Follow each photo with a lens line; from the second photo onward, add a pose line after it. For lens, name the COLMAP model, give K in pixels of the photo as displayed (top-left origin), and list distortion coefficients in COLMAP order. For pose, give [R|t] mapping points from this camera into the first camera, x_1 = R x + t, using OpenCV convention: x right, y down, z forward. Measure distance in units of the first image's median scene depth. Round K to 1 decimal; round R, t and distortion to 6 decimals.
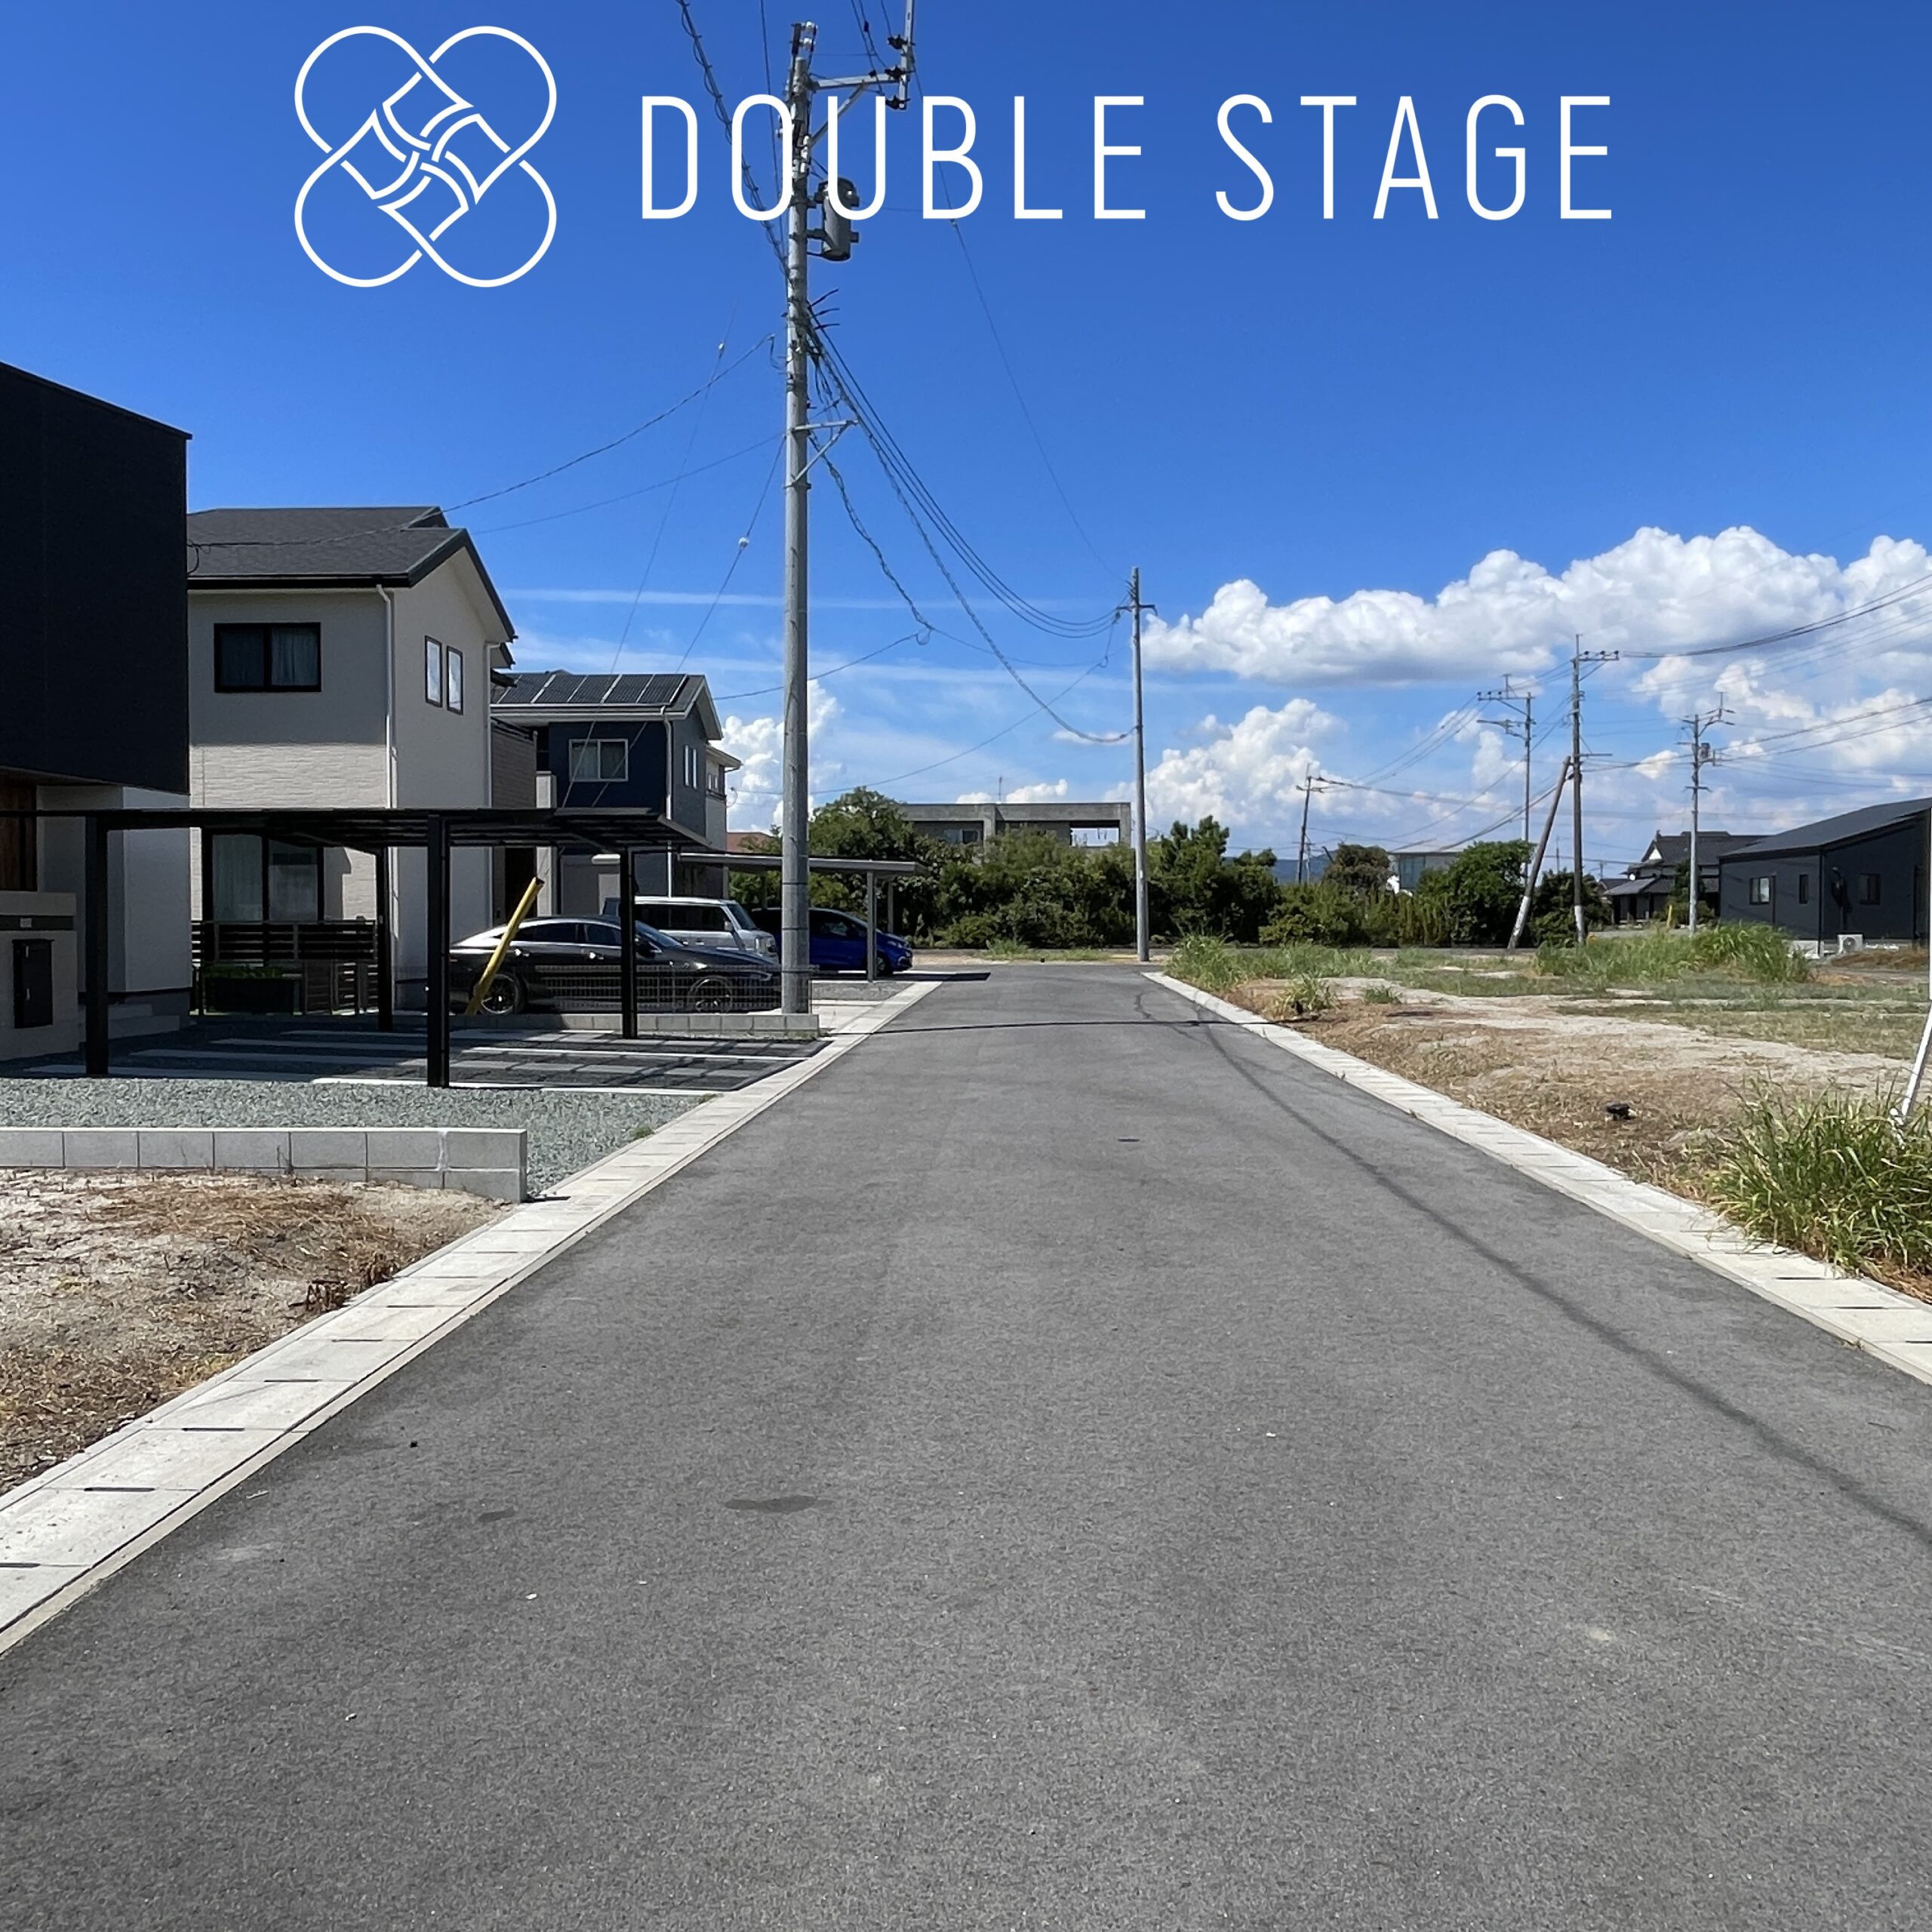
lens RADIAL K [[1615.5, 0, 967.5], [0, 1615.5, 934.9], [0, 0, 1]] dist [0.051900, 0.000383]
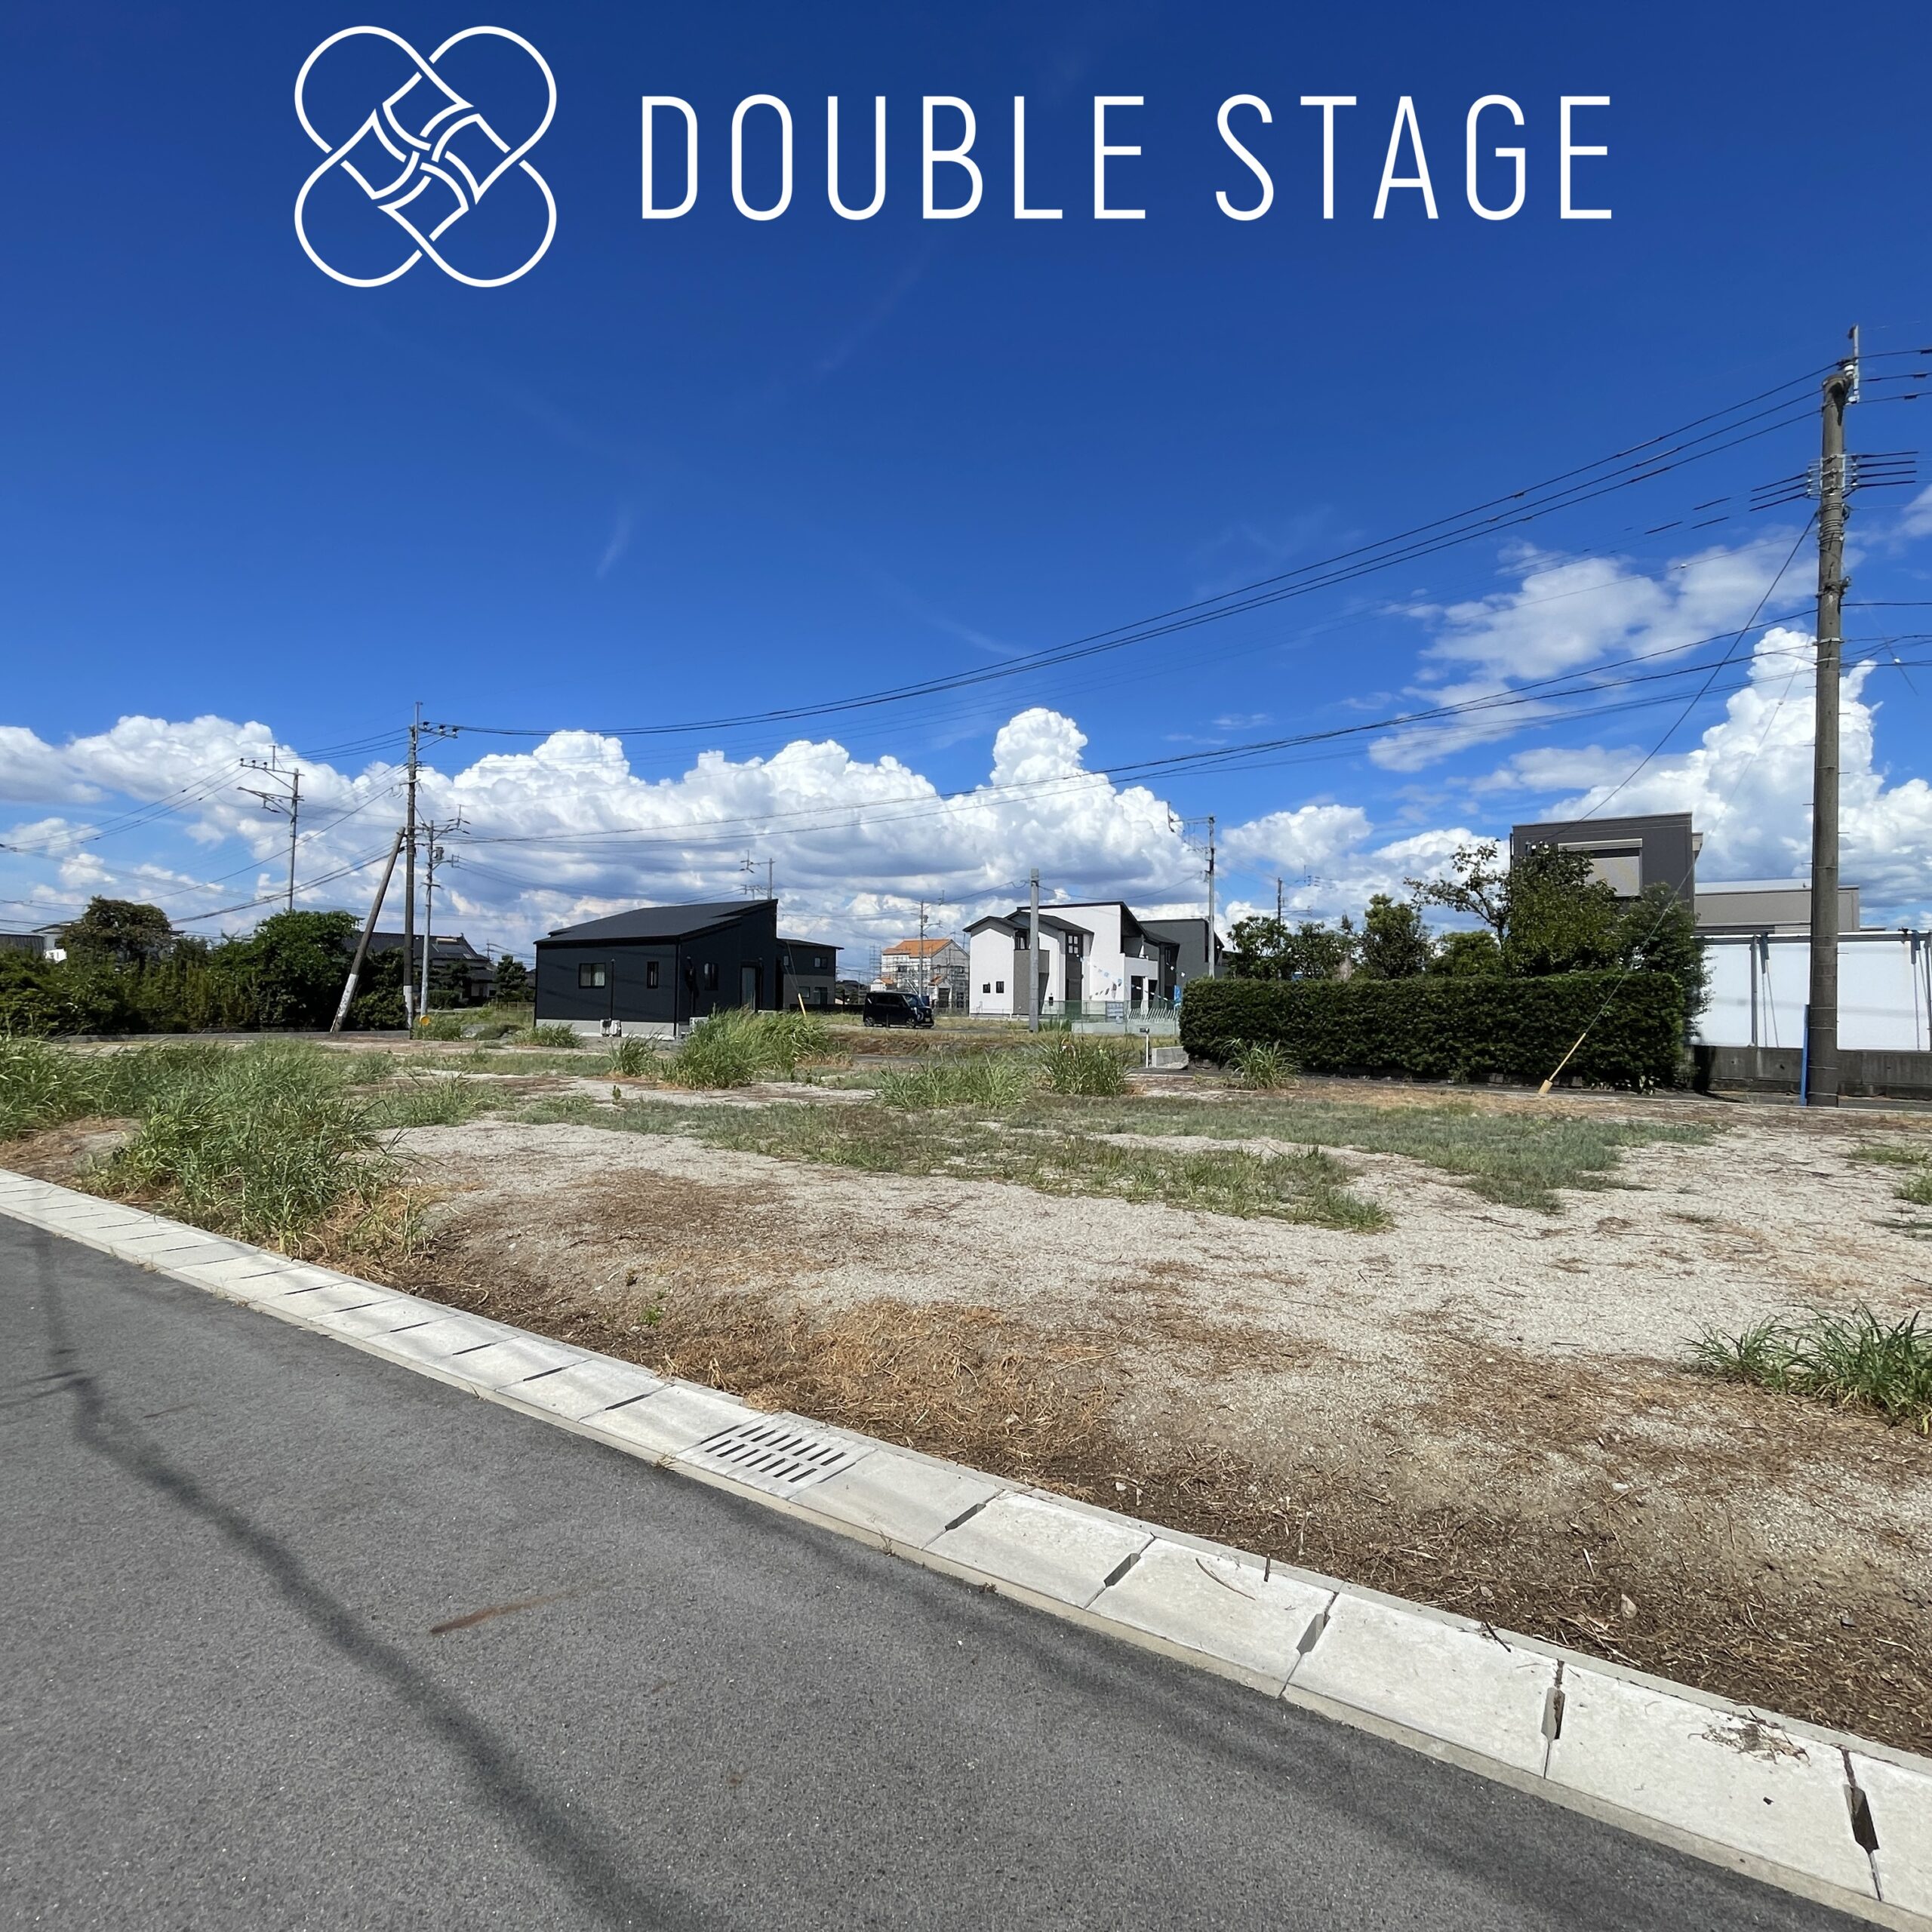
lens RADIAL K [[1048.9, 0, 968.9], [0, 1048.9, 963.1], [0, 0, 1]] dist [0.000867, 0.001557]
pose [[0.521071, 0.041630, 0.852497, 0.024095], [-0.004525, 0.998931, -0.046015, -0.004256], [-0.853501, 0.020120, 0.520702, 0.404191]]
